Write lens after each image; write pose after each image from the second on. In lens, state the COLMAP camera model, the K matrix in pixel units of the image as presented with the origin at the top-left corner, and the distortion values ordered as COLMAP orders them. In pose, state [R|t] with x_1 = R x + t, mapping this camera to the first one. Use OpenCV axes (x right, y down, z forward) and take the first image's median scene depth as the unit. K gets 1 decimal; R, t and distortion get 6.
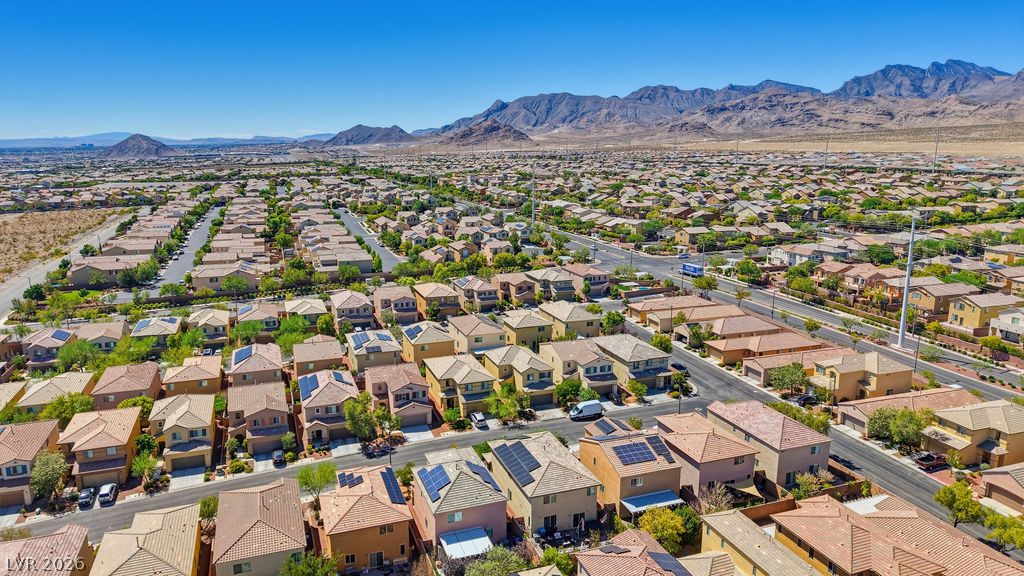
lens RADIAL K [[697.1, 0, 512.0], [0, 697.1, 288.0], [0, 0, 1]] dist [0.052487, -0.082384]
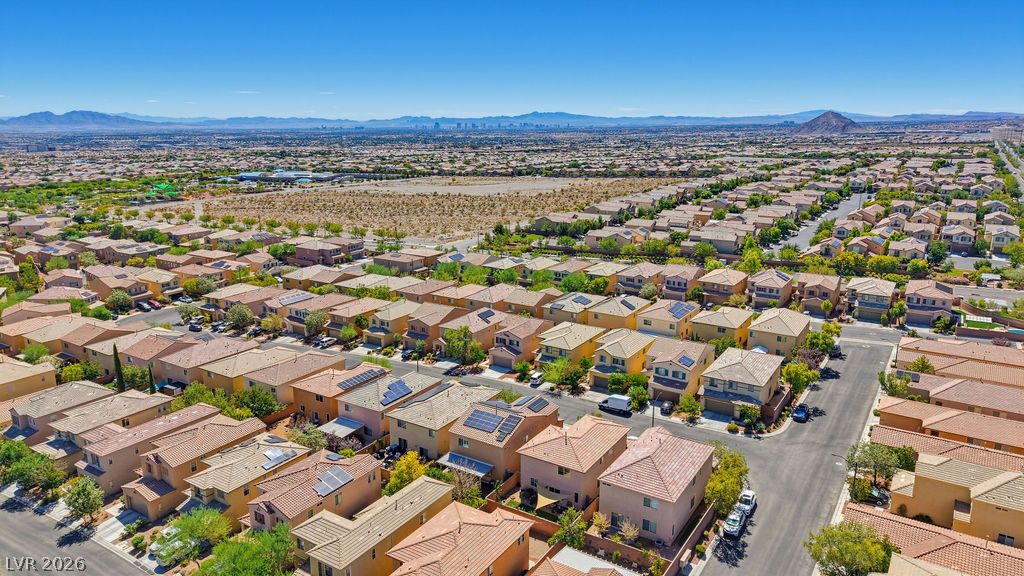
lens RADIAL K [[678.1, 0, 512.0], [0, 678.1, 288.0], [0, 0, 1]] dist [0.056913, -0.070494]
pose [[0.590769, 0.189853, -0.784186, 0.695767], [-0.160353, 0.980161, 0.116497, -0.067686], [0.790746, 0.056924, 0.609492, 0.273708]]
